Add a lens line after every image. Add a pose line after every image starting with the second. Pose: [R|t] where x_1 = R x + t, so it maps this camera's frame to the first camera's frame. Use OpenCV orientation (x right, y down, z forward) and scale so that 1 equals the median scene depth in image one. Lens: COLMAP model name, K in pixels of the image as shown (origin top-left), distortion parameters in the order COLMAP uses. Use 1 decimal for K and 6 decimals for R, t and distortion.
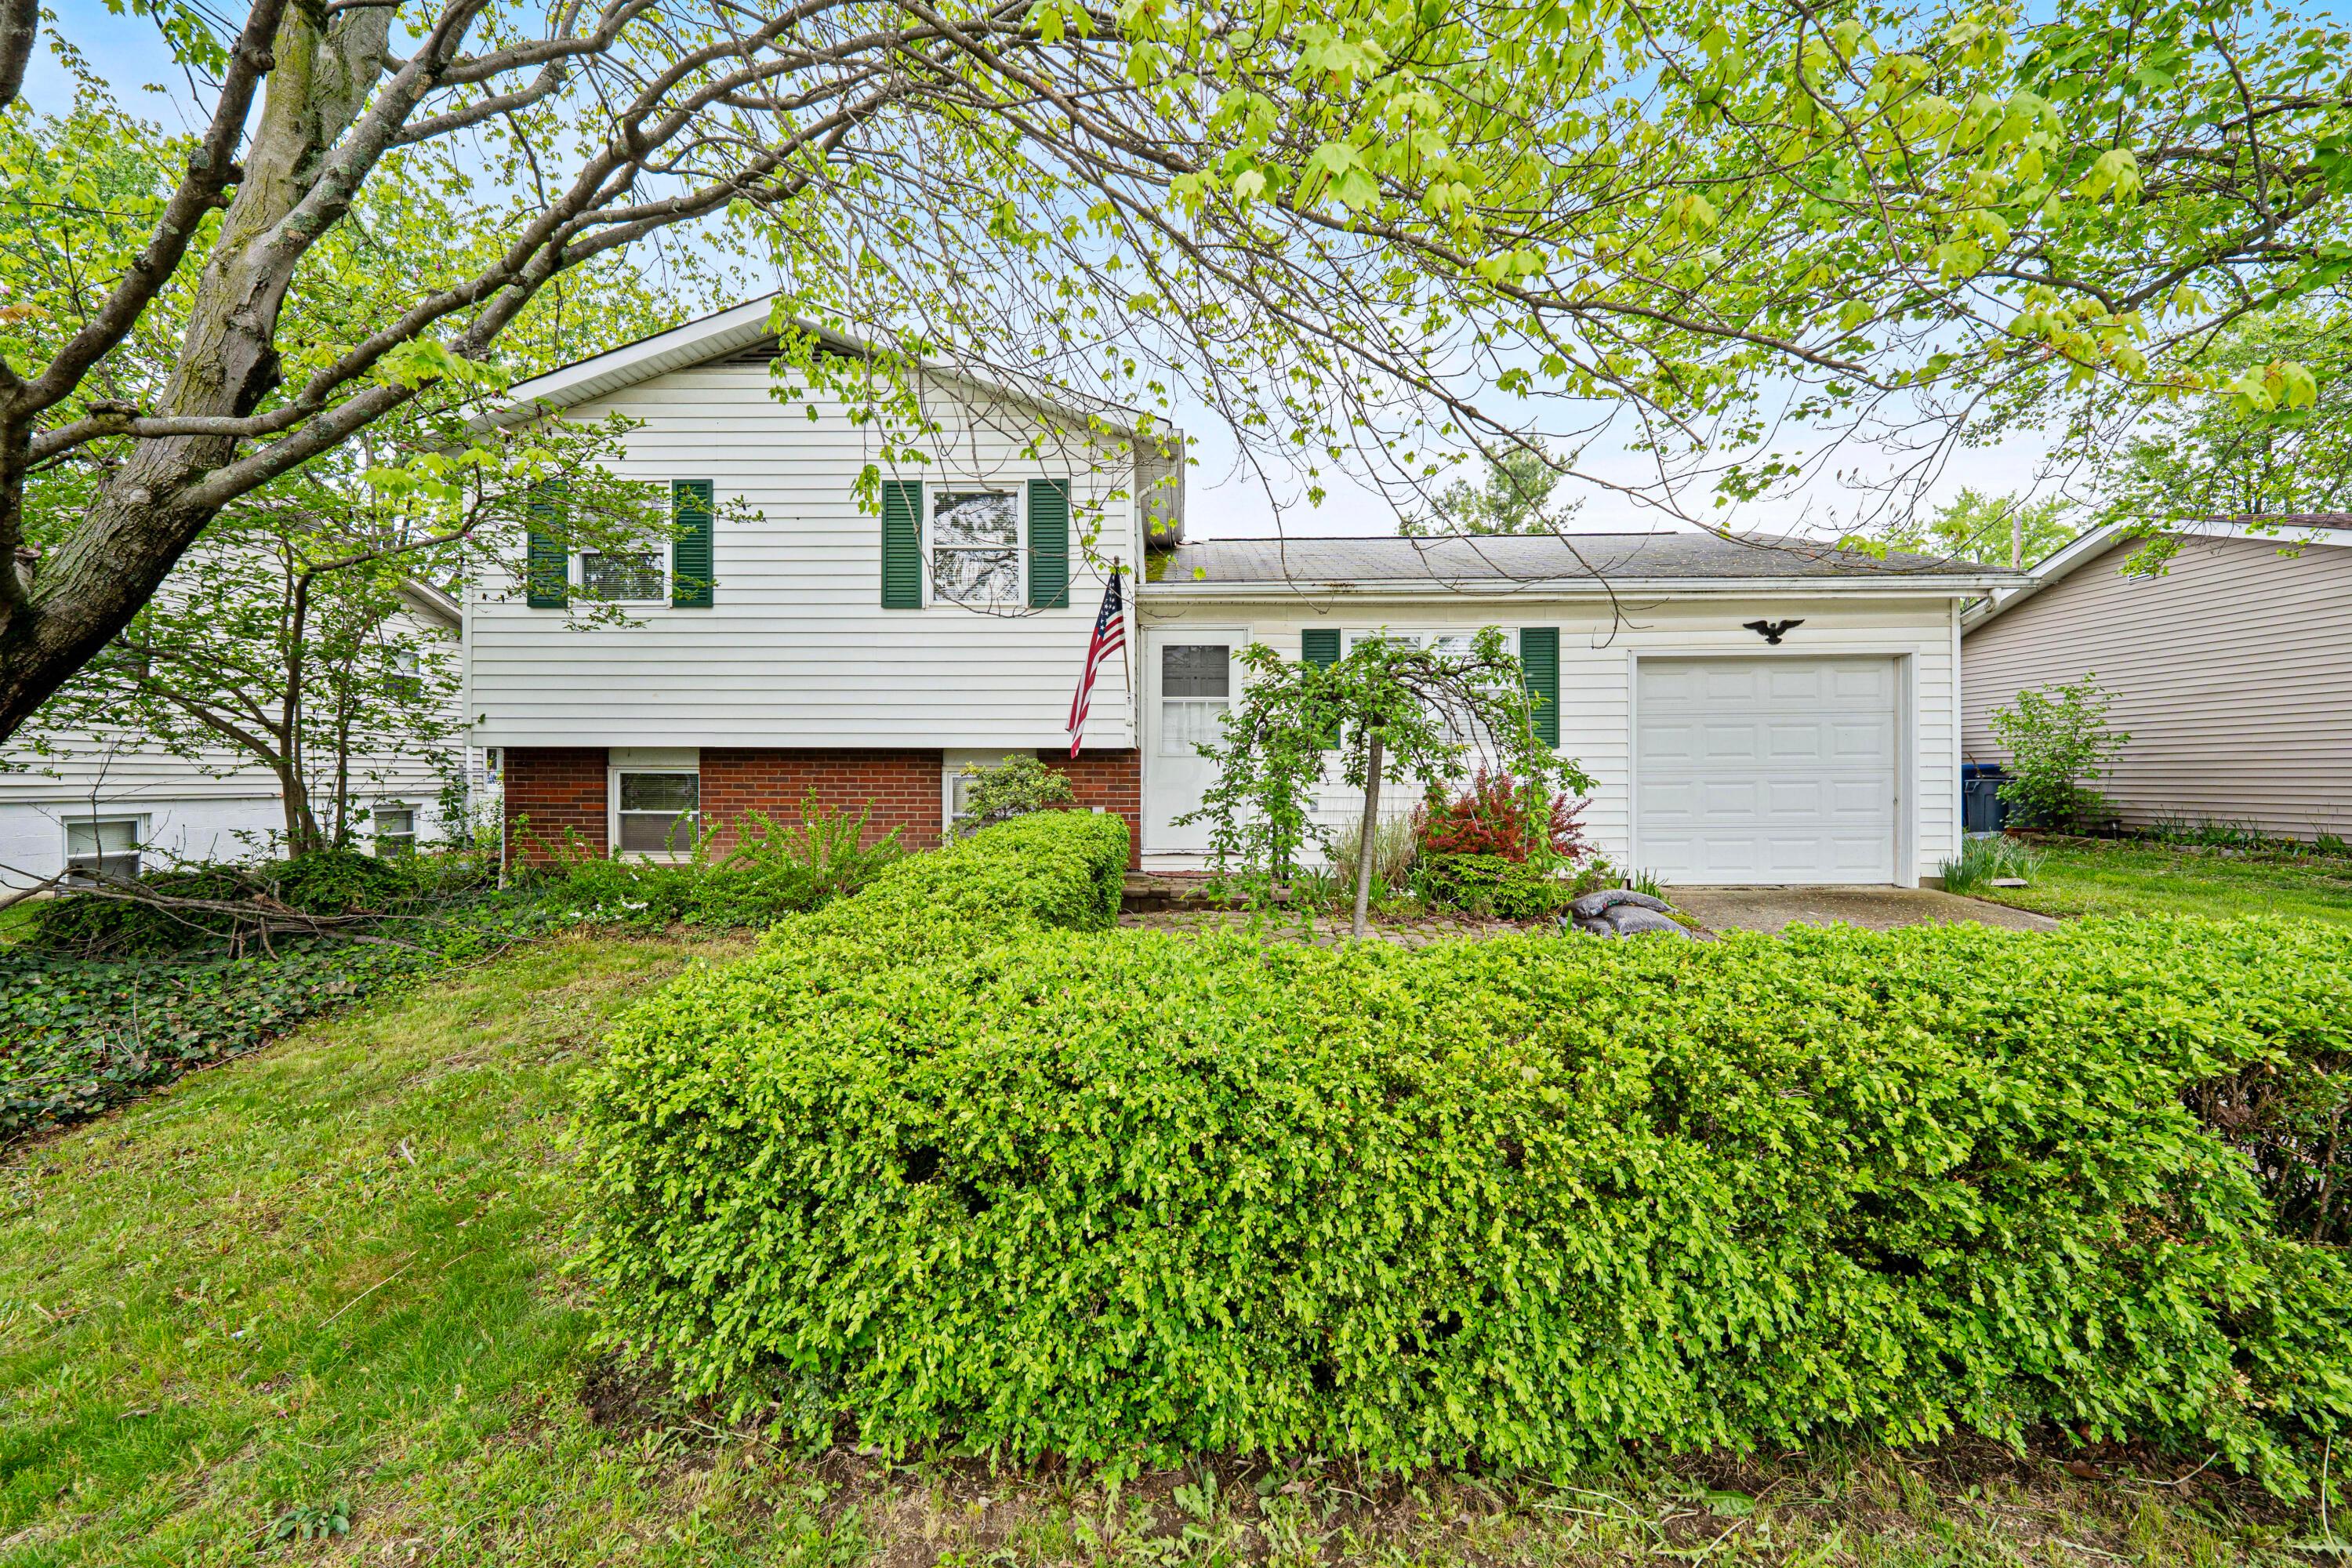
lens RADIAL K [[969.1, 0, 1176.9], [0, 969.1, 768.9], [0, 0, 1]] dist [0.003657, 0.000120]
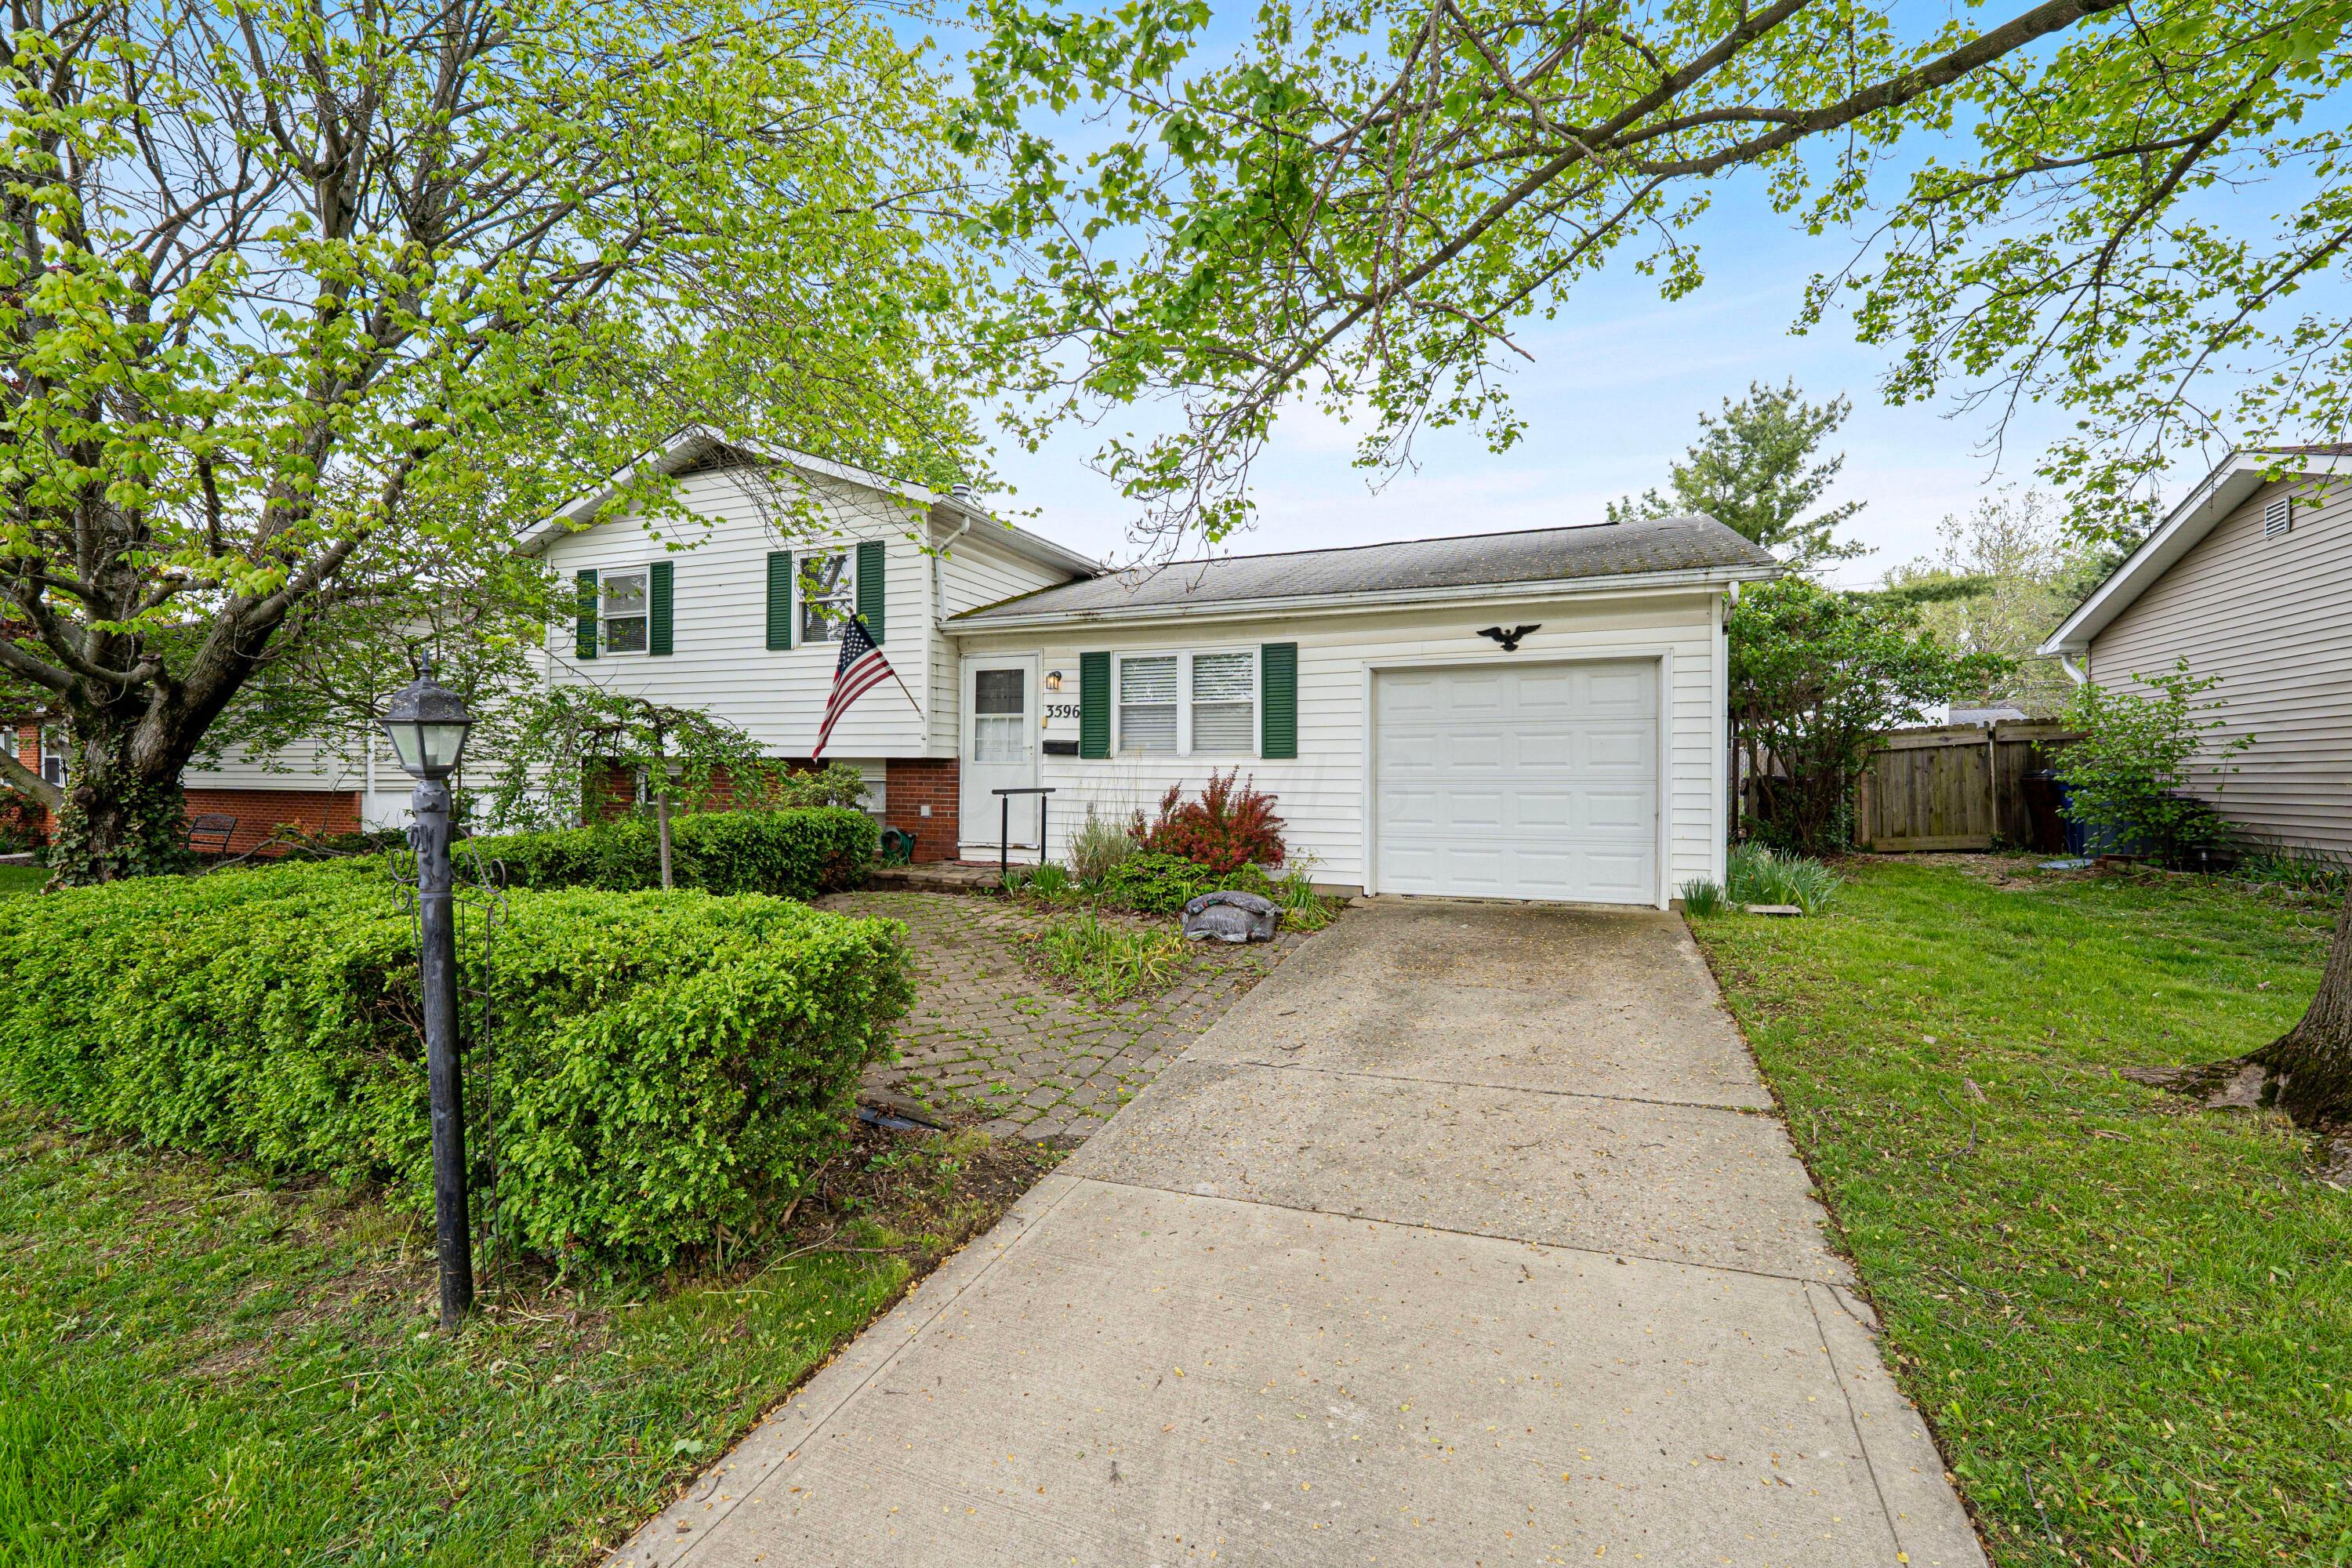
lens RADIAL K [[969.1, 0, 1171.3], [0, 969.1, 792.3], [0, 0, 1]] dist [0.003657, 0.000120]
pose [[0.934305, 0.013231, -0.356228, 0.646858], [-0.008636, 0.999858, 0.014484, 0.001540], [0.356369, -0.010456, 0.934287, -0.027459]]
